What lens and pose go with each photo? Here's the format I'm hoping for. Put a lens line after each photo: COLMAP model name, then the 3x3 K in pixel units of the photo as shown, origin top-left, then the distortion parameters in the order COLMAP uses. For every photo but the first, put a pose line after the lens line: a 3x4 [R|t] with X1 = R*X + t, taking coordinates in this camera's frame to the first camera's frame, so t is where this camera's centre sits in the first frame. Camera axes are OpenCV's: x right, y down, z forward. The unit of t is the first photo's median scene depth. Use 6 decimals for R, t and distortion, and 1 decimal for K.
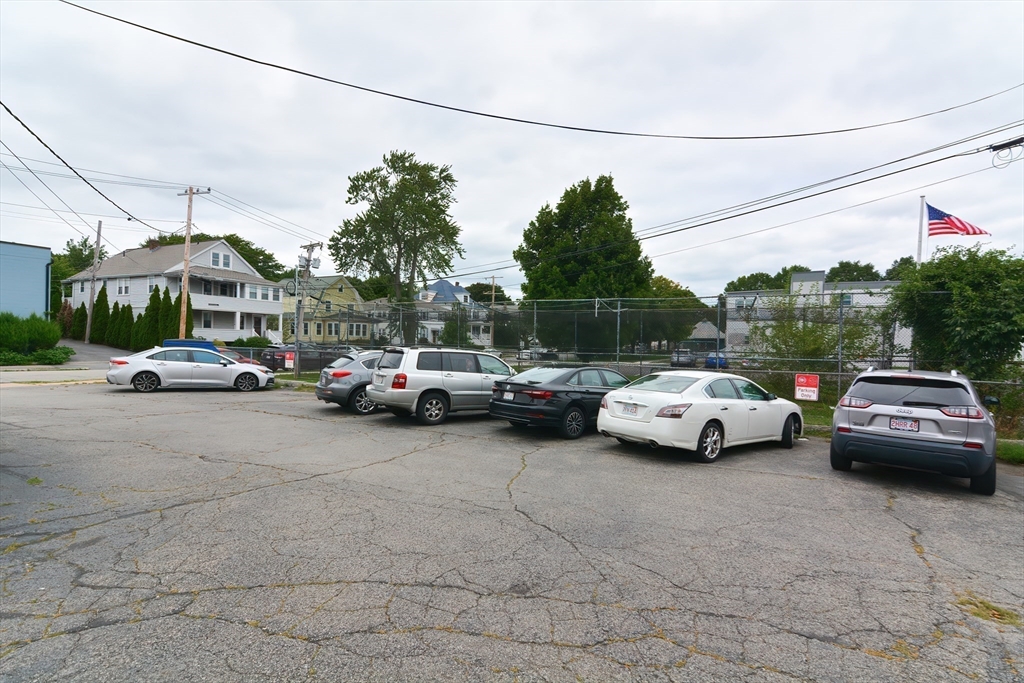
lens RADIAL K [[490.2, 0, 518.5], [0, 490.2, 344.0], [0, 0, 1]] dist [0.021351, -0.000387]
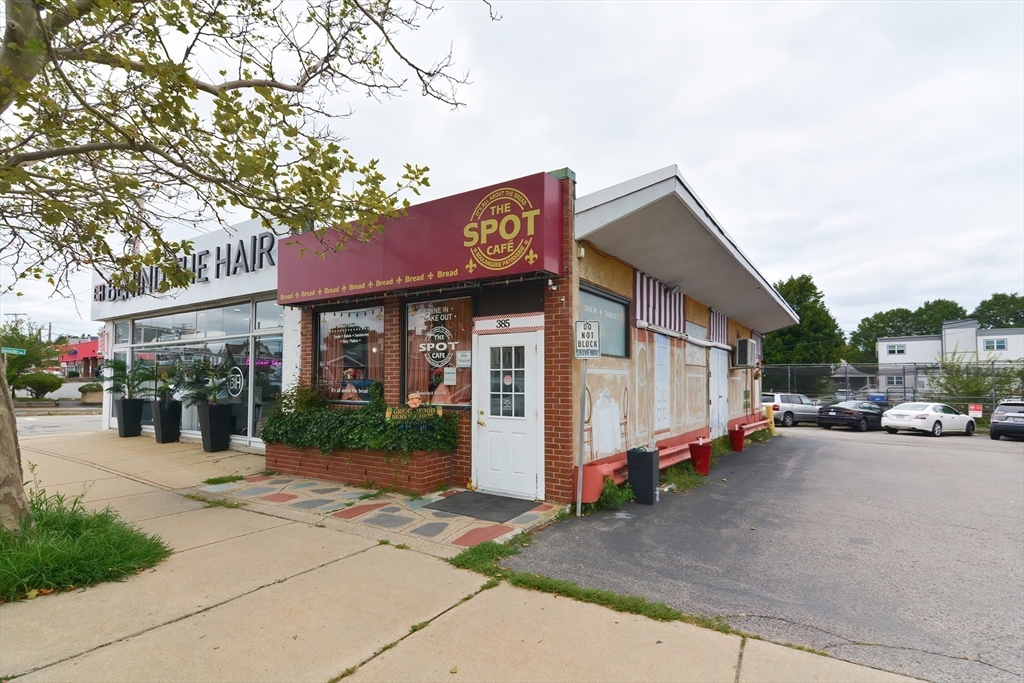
lens RADIAL K [[506.1, 0, 516.0], [0, 506.1, 361.6], [0, 0, 1]] dist [0.024438, -0.001569]
pose [[0.984358, -0.022281, -0.174768, -0.991393], [0.014403, 0.998827, -0.046219, -0.048349], [0.175593, 0.042979, 0.983524, -1.567979]]
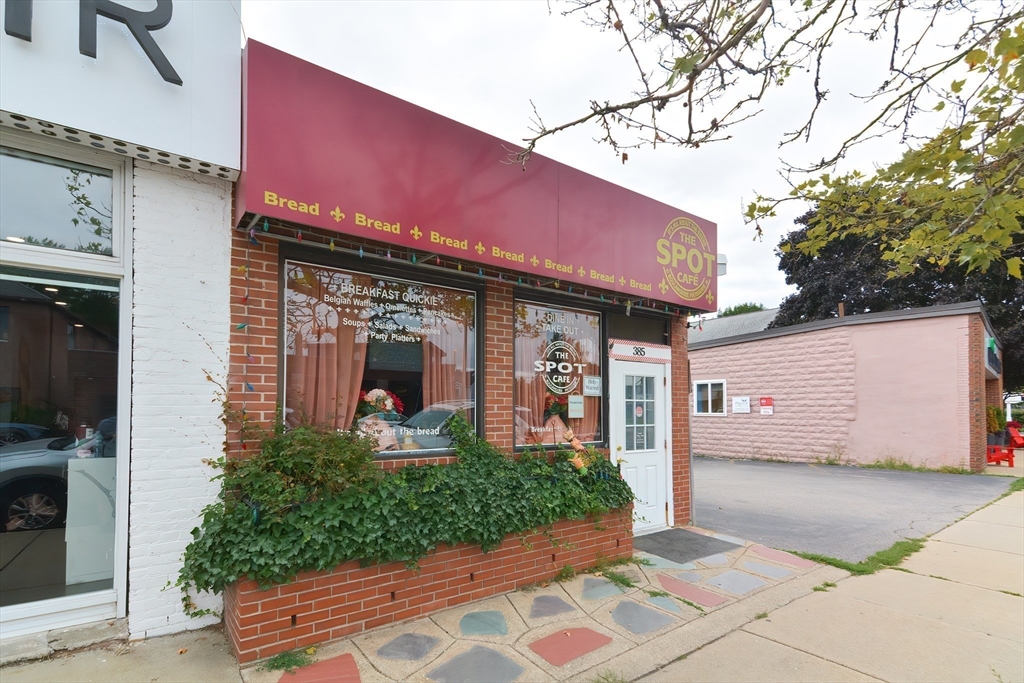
lens RADIAL K [[503.5, 0, 514.0], [0, 503.5, 392.0], [0, 0, 1]] dist [0.023016, -0.000393]
pose [[0.503815, 0.013280, 0.863709, -1.661682], [0.008260, 0.999762, -0.020189, -0.065873], [-0.863772, 0.017306, 0.503585, -1.144973]]
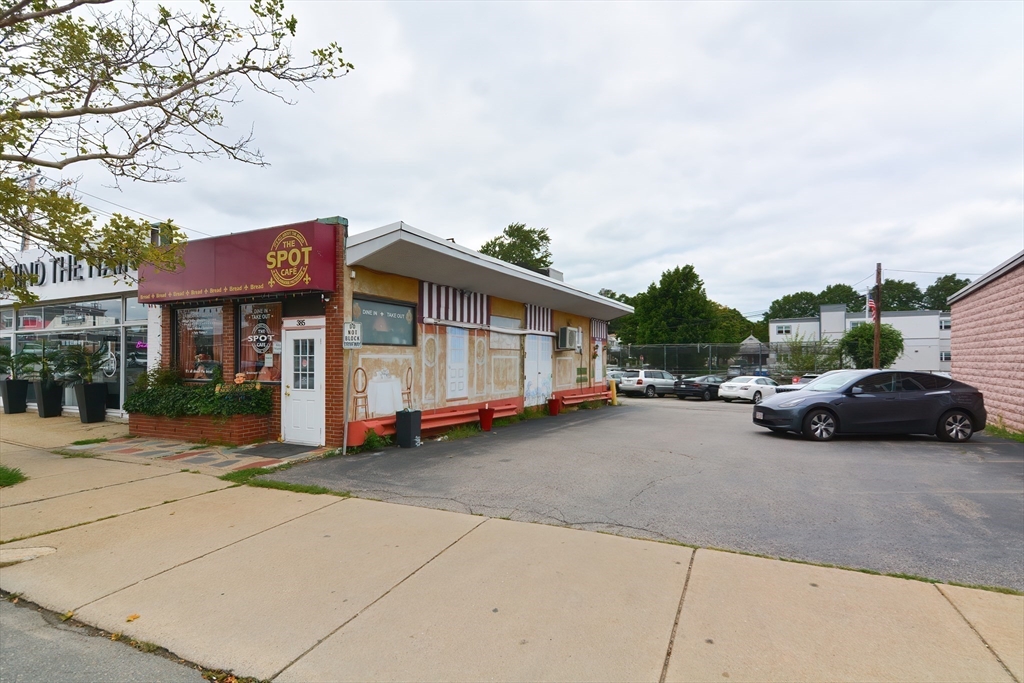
lens RADIAL K [[502.4, 0, 518.6], [0, 502.4, 351.5], [0, 0, 1]] dist [0.046576, -0.018824]
pose [[0.997484, -0.021993, -0.067396, -0.694519], [0.020626, 0.999568, -0.020924, -0.048408], [0.067827, 0.019481, 0.997507, -1.796494]]
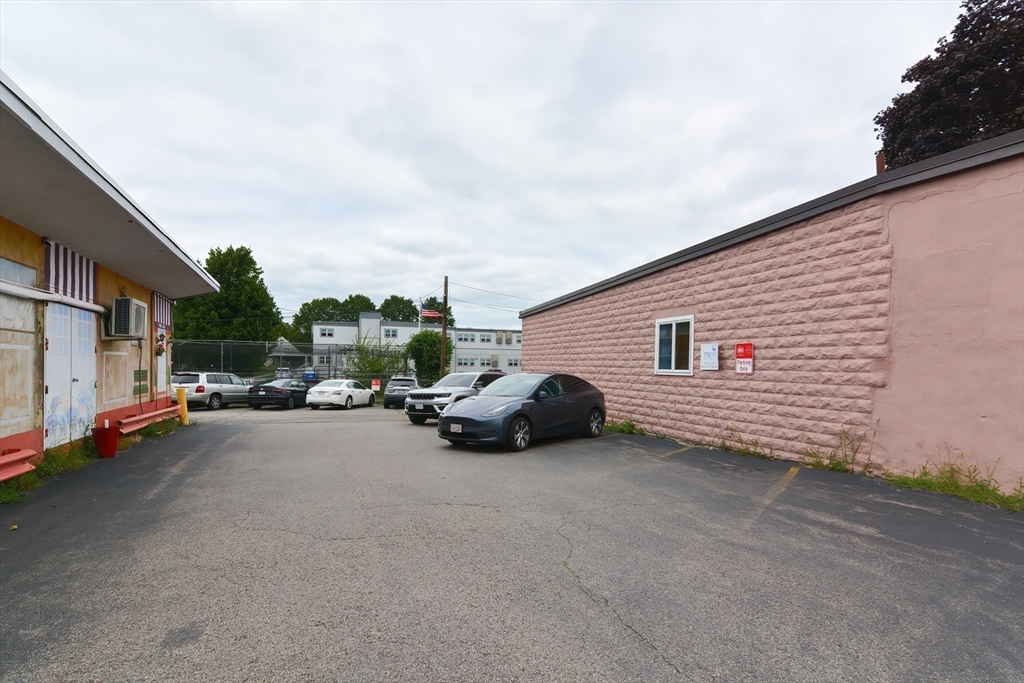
lens RADIAL K [[503.6, 0, 518.7], [0, 503.6, 376.4], [0, 0, 1]] dist [0.017571, -0.000429]
pose [[0.682278, -0.025524, 0.730648, -0.840018], [0.000842, 0.999417, 0.034127, -0.046528], [-0.731093, -0.022668, 0.681901, -1.353320]]
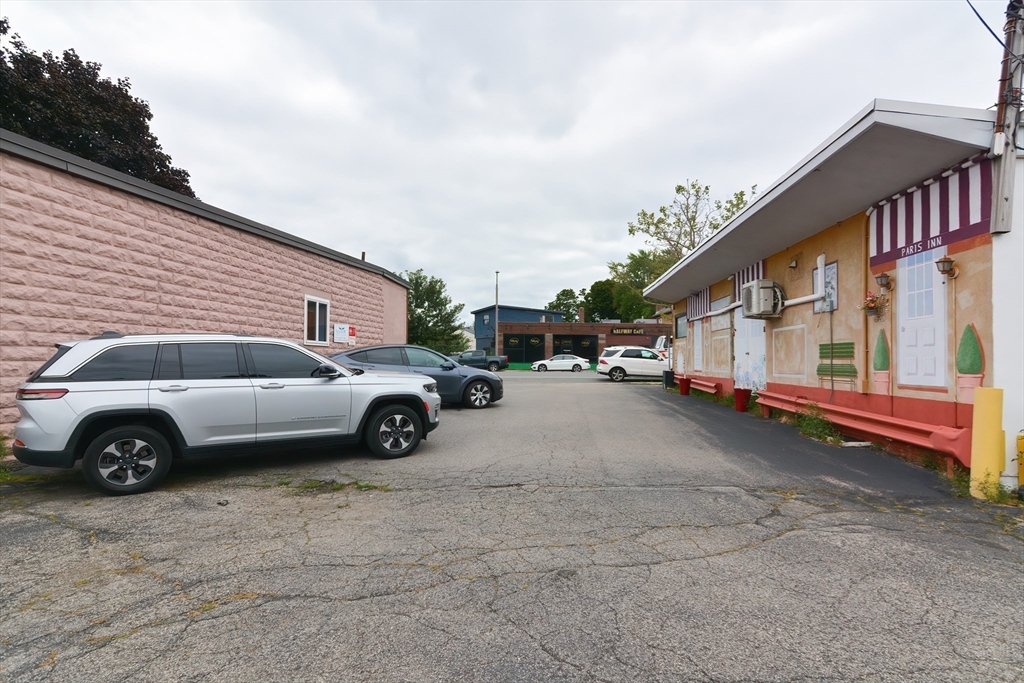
lens RADIAL K [[516.1, 0, 515.1], [0, 516.1, 355.9], [0, 0, 1]] dist [0.021975, -0.000967]
pose [[-0.945662, -0.029770, -0.323785, 0.142783], [-0.026743, 0.999547, -0.013795, 0.020880], [0.324049, -0.004386, -0.946030, 0.610606]]
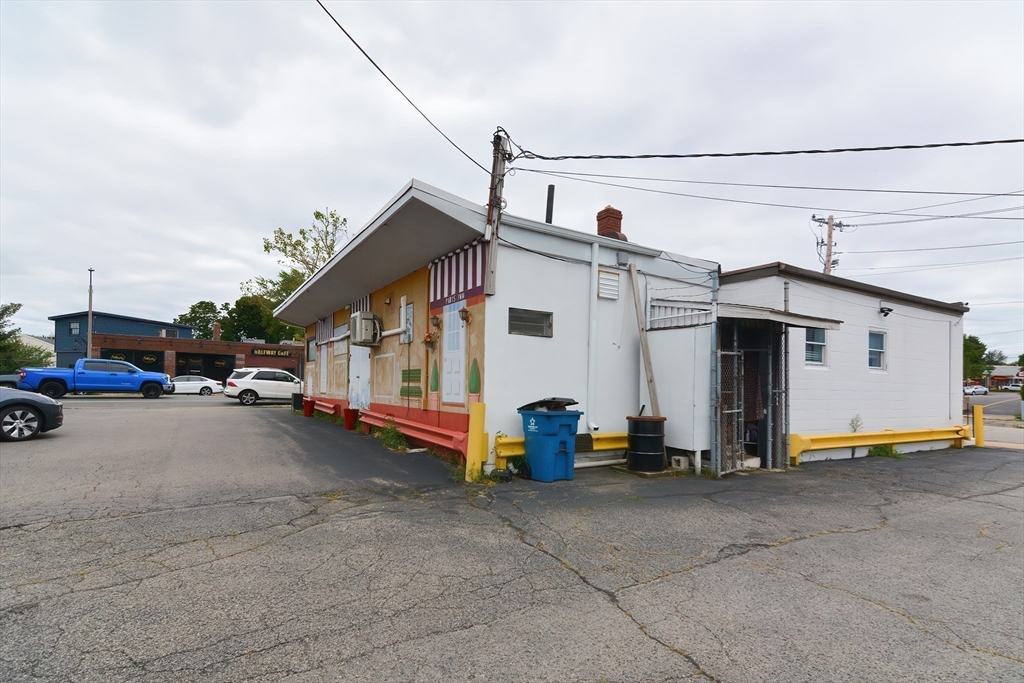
lens RADIAL K [[507.6, 0, 510.4], [0, 507.6, 380.7], [0, 0, 1]] dist [0.017850, -0.000831]
pose [[-0.571194, -0.041327, -0.819774, 0.091235], [-0.029025, 0.999124, -0.030145, 0.021653], [0.820302, 0.006575, -0.571893, 0.712993]]
